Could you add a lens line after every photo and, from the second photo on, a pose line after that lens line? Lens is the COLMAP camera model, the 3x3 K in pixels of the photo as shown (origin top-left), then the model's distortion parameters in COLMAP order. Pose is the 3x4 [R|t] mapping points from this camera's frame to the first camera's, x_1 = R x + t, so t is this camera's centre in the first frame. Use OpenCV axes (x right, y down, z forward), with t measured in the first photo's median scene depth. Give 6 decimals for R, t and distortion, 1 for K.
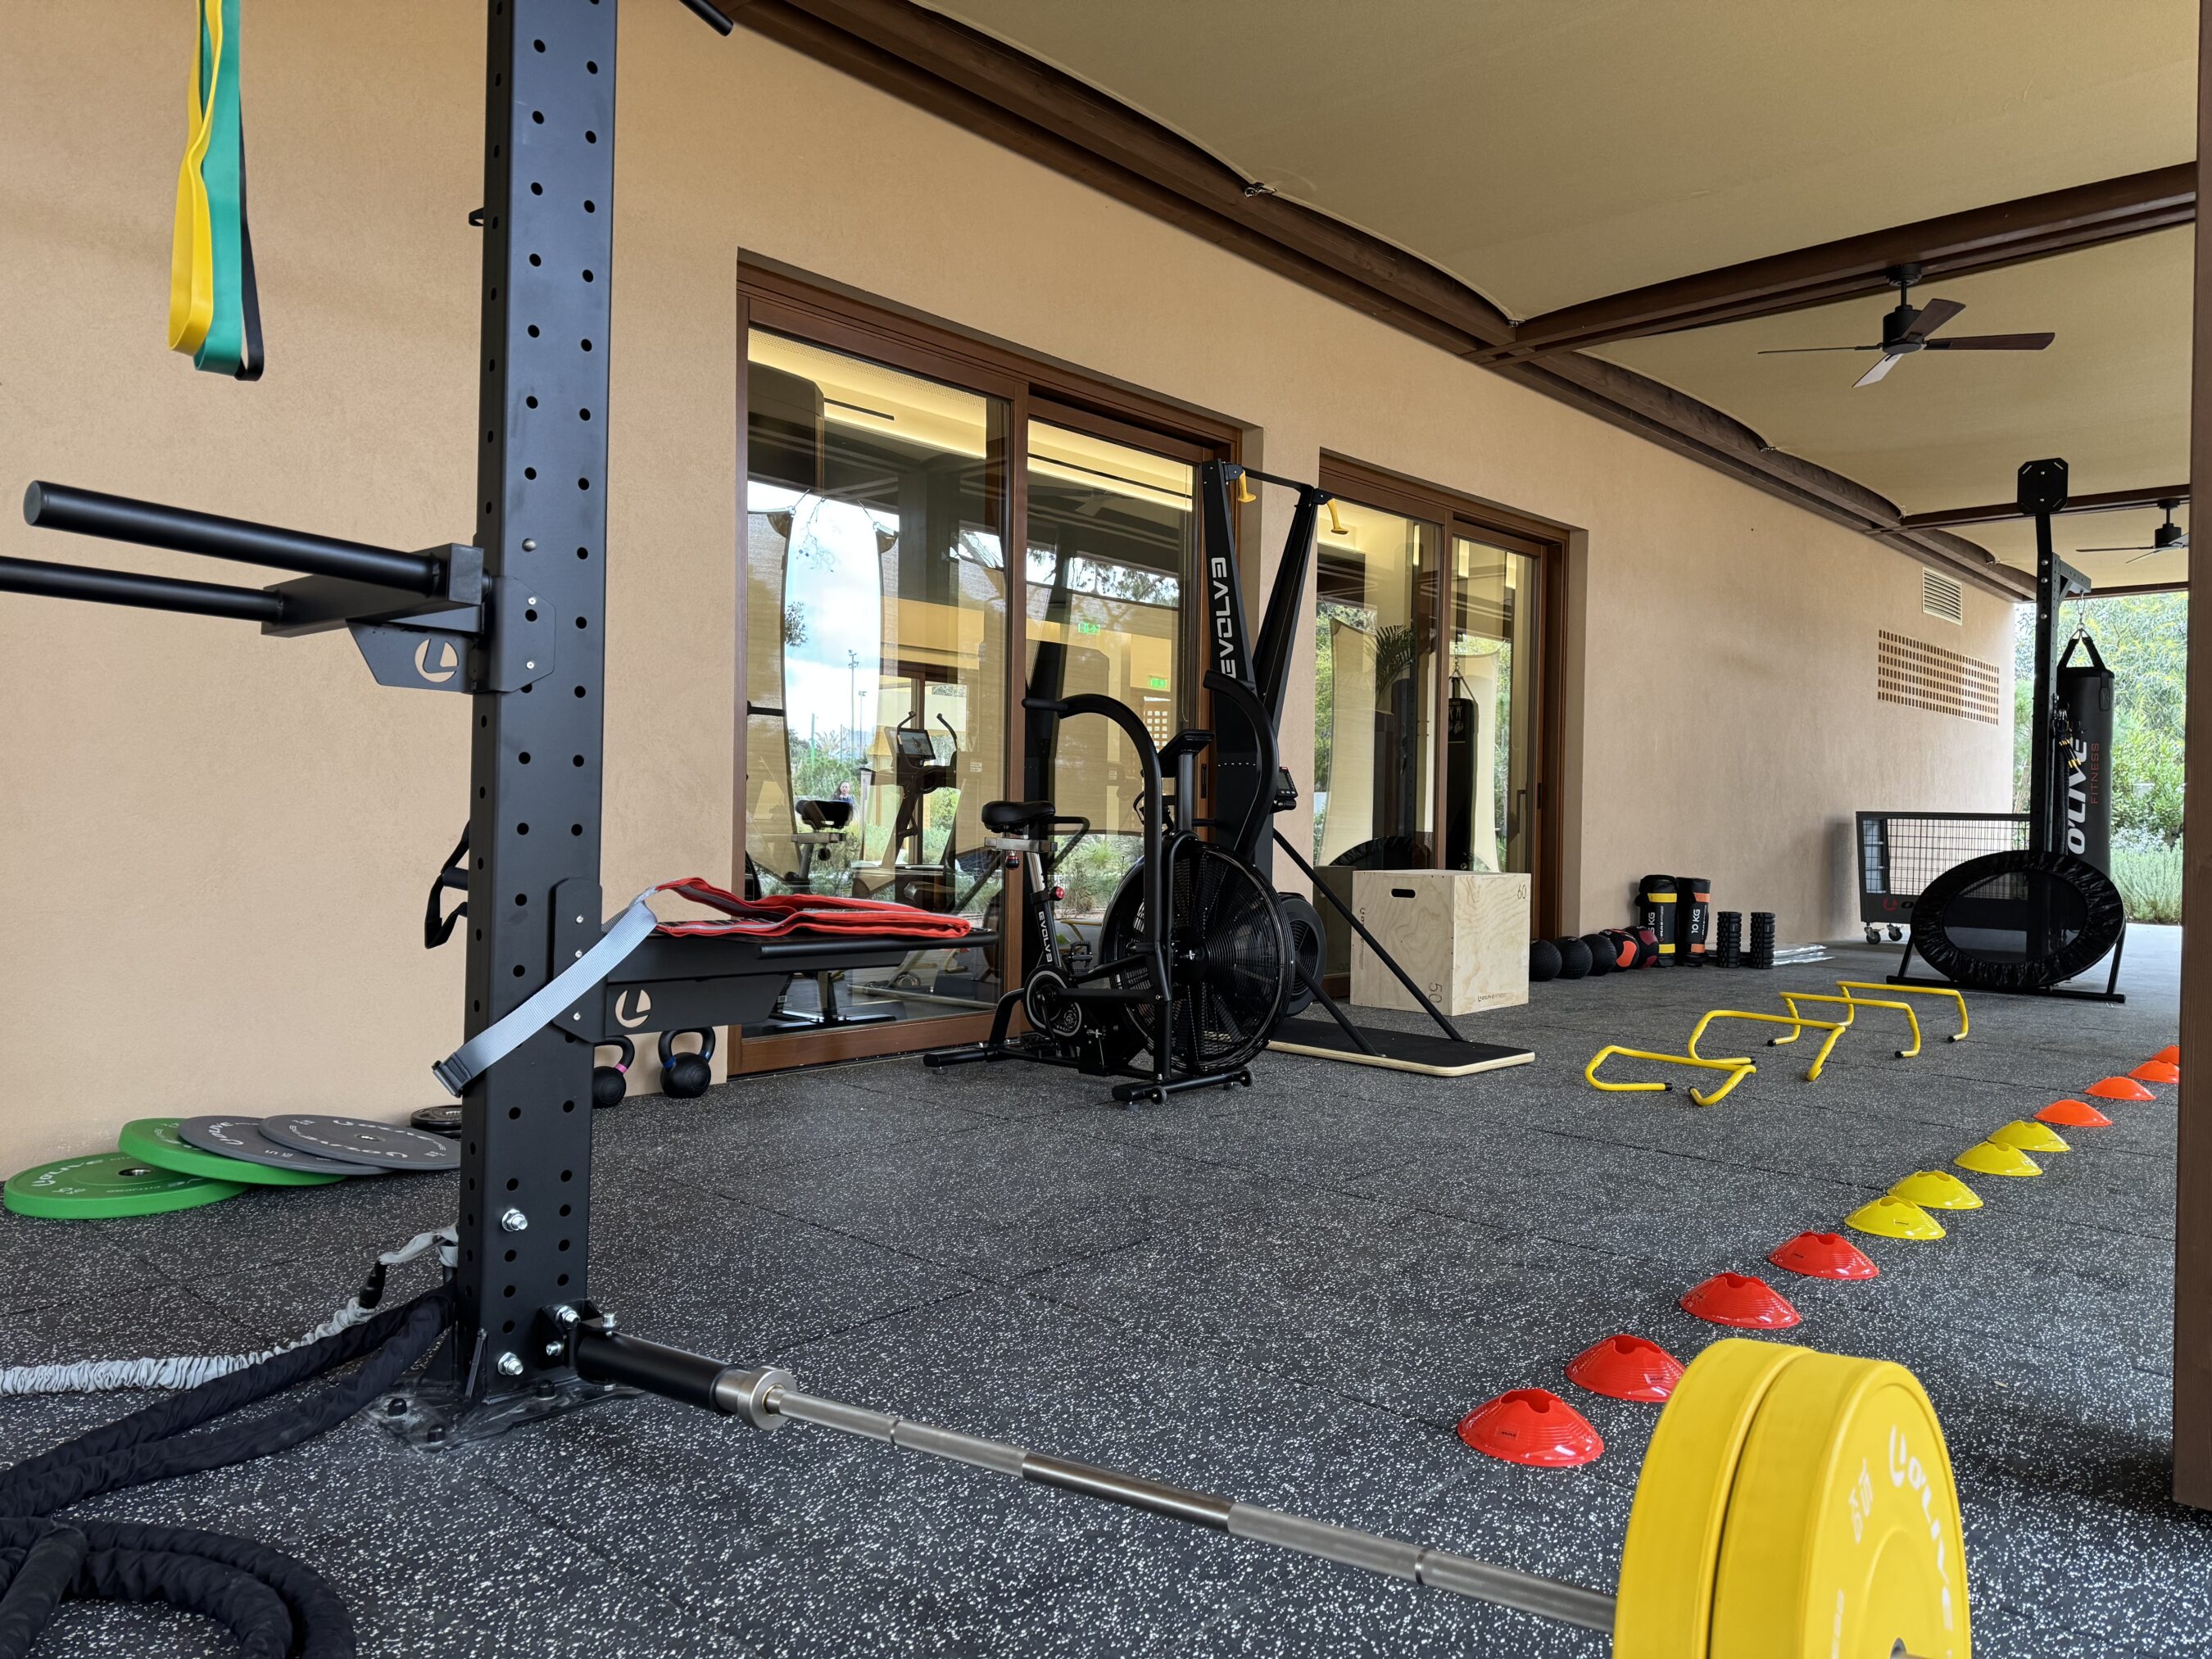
lens RADIAL K [[1578.4, 0, 1122.9], [0, 1578.4, 825.6], [0, 0, 1]] dist [0.053567, -0.064526]
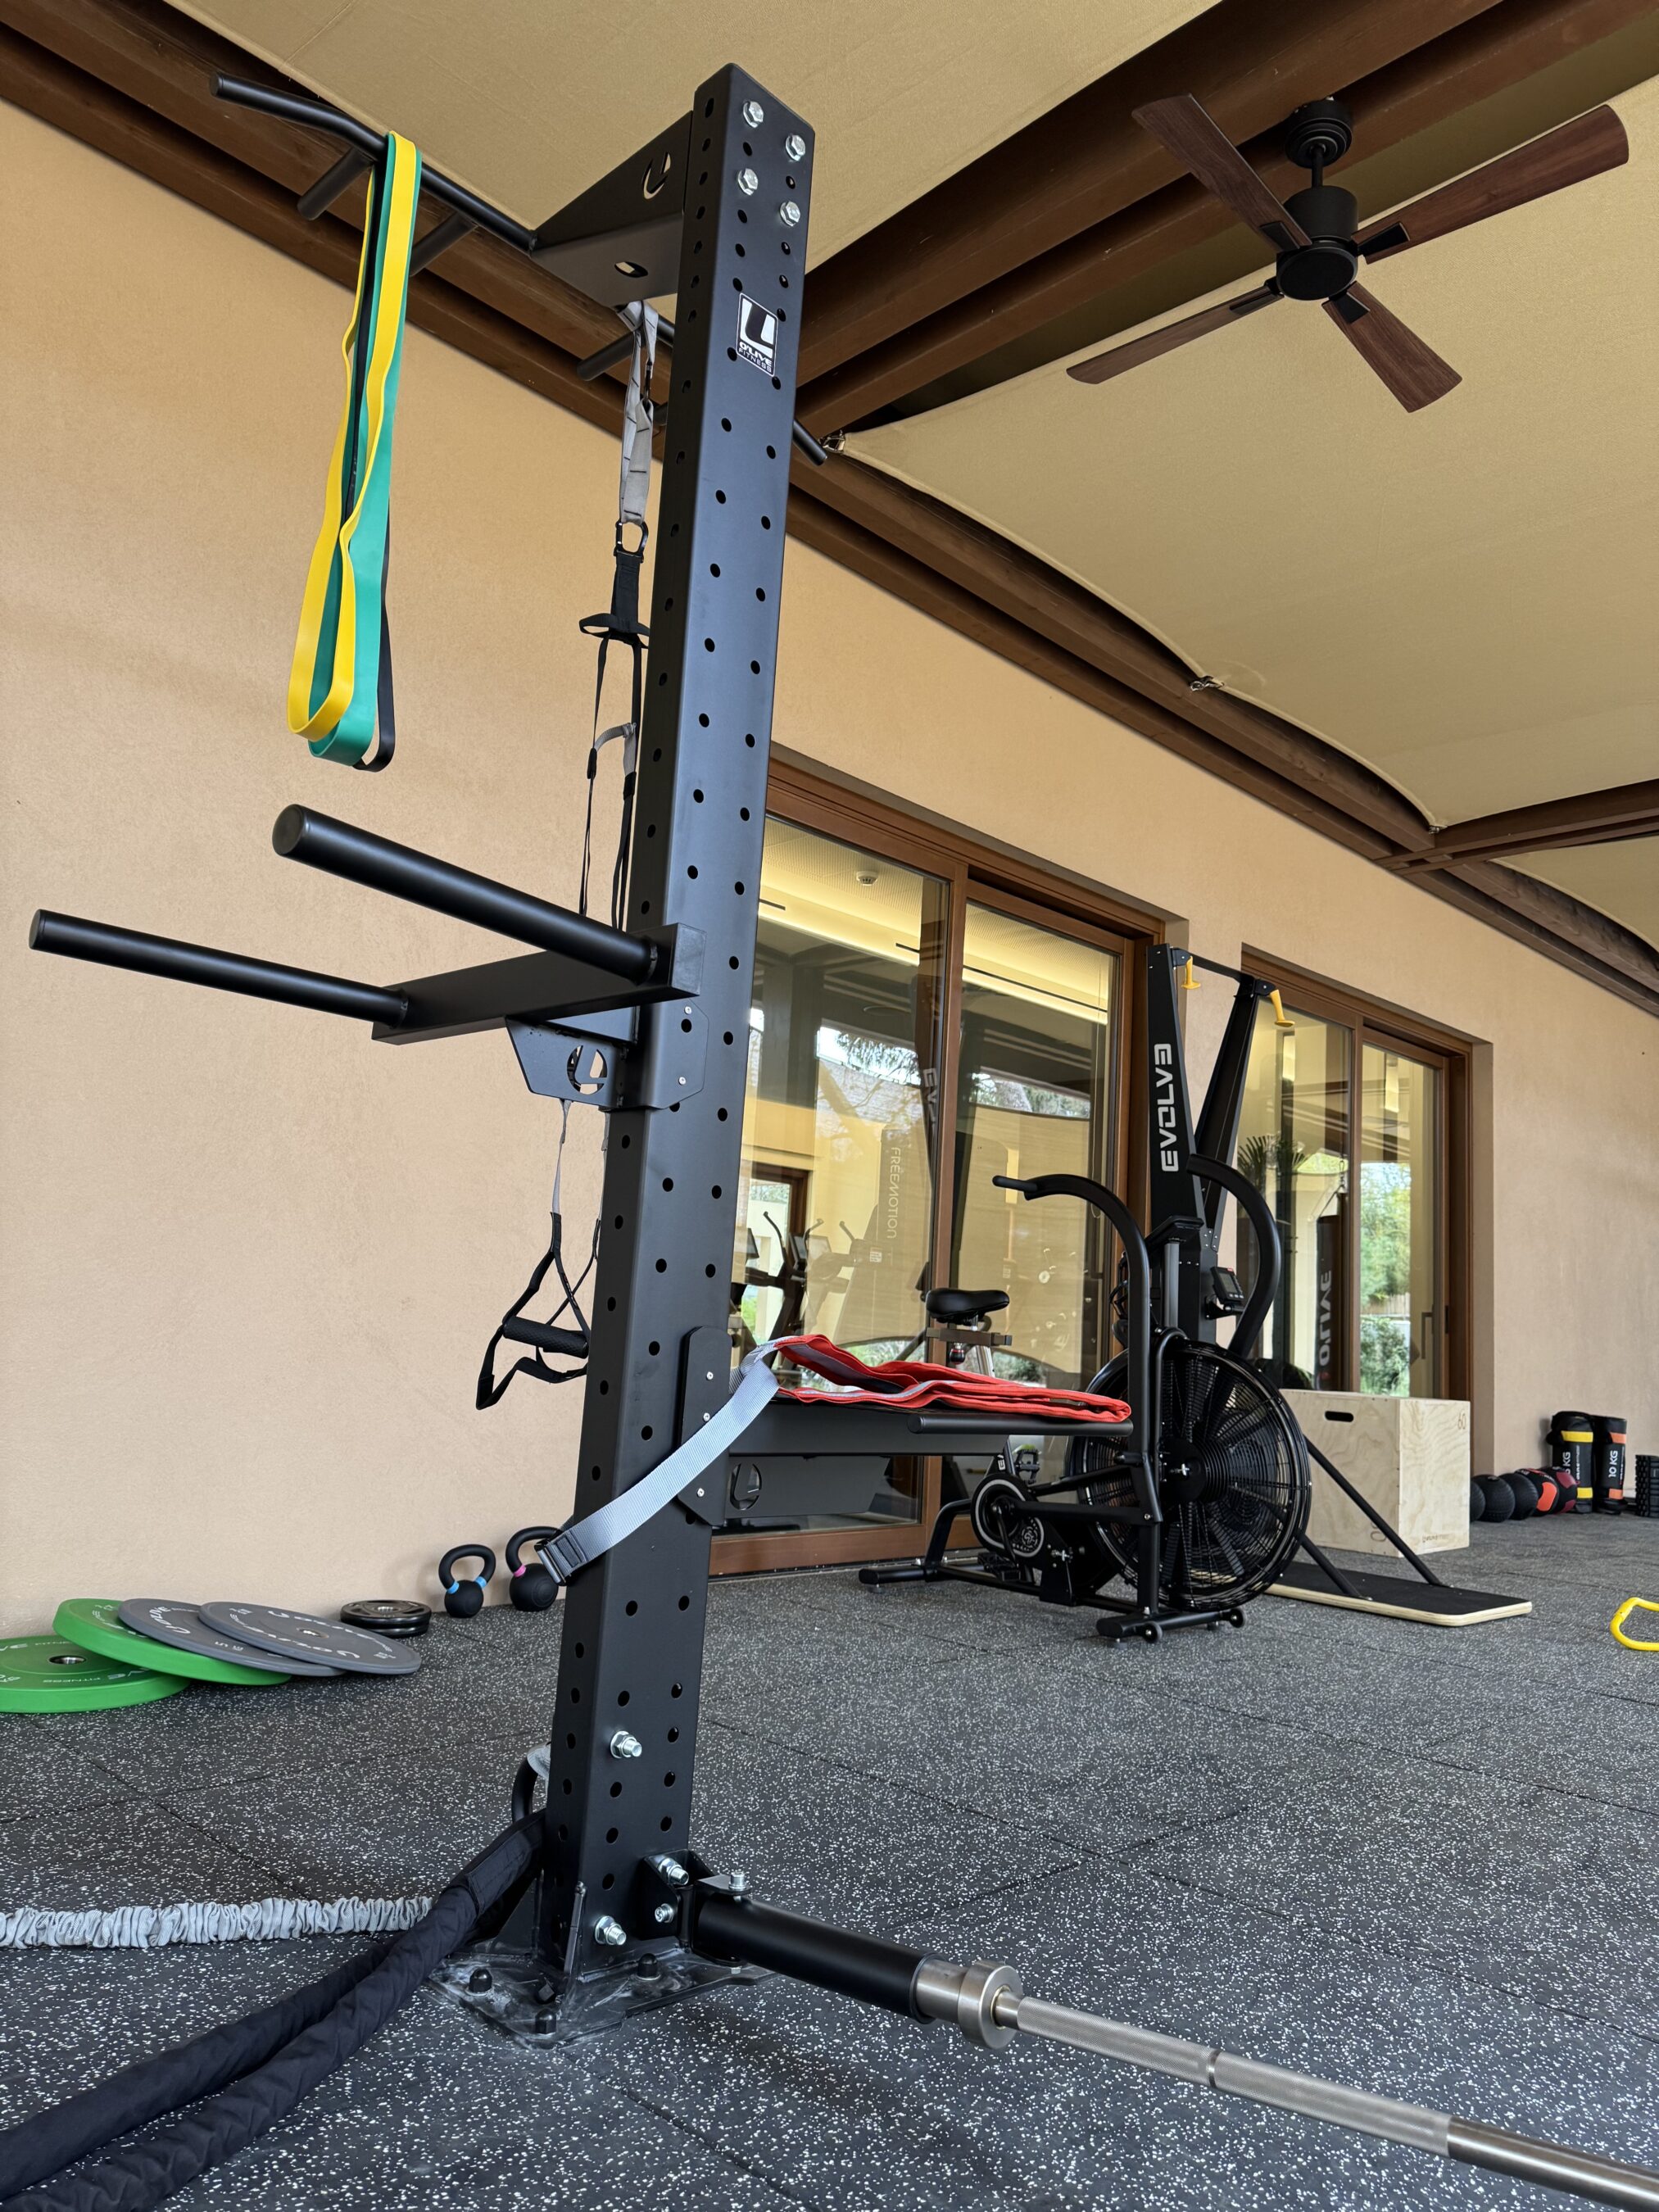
lens RADIAL K [[1578.4, 0, 824.9], [0, 1578.4, 1104.1], [0, 0, 1]] dist [0.053567, -0.064526]
pose [[0.998371, 0.035651, -0.044537, -0.158082], [-0.041889, 0.988090, -0.148063, 0.023840], [0.038728, 0.149688, 0.987975, 0.088001]]
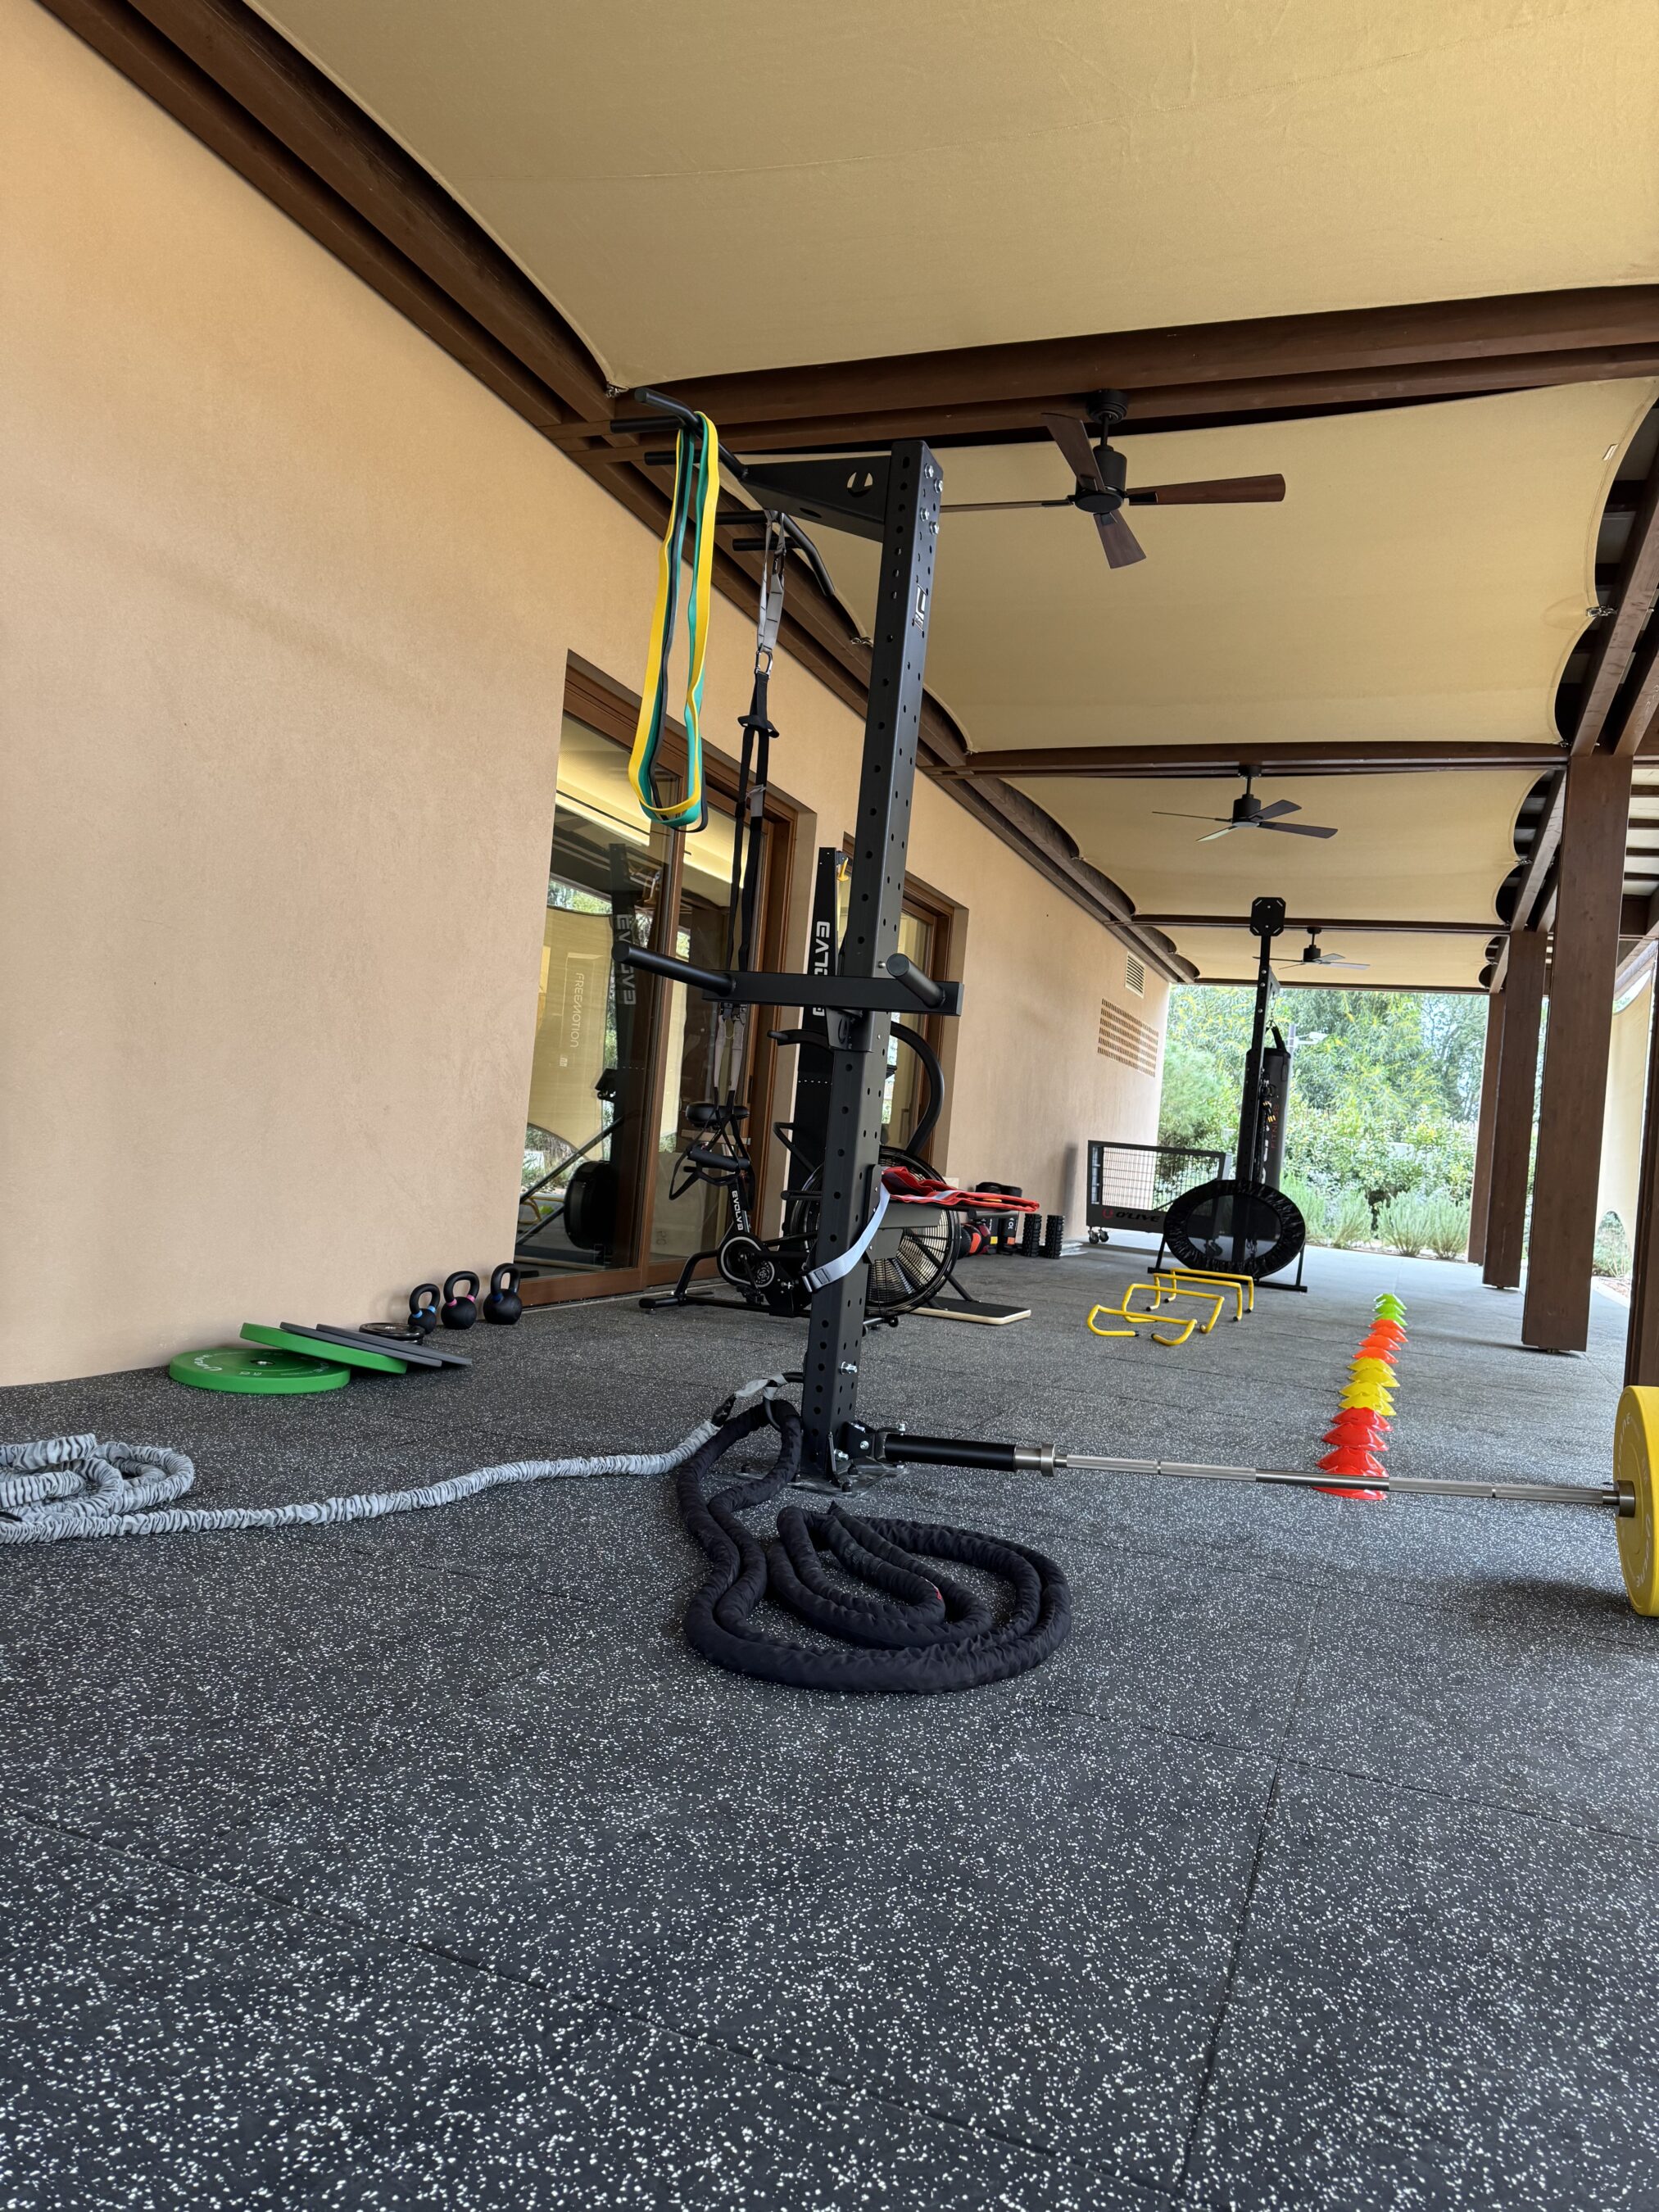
lens RADIAL K [[1578.4, 0, 820.3], [0, 1578.4, 1119.1], [0, 0, 1]] dist [0.053567, -0.064526]
pose [[0.927788, 0.069562, 0.366565, -0.637837], [-0.071105, 0.997425, -0.009308, 0.004415], [-0.366269, -0.017429, 0.930346, -0.317486]]
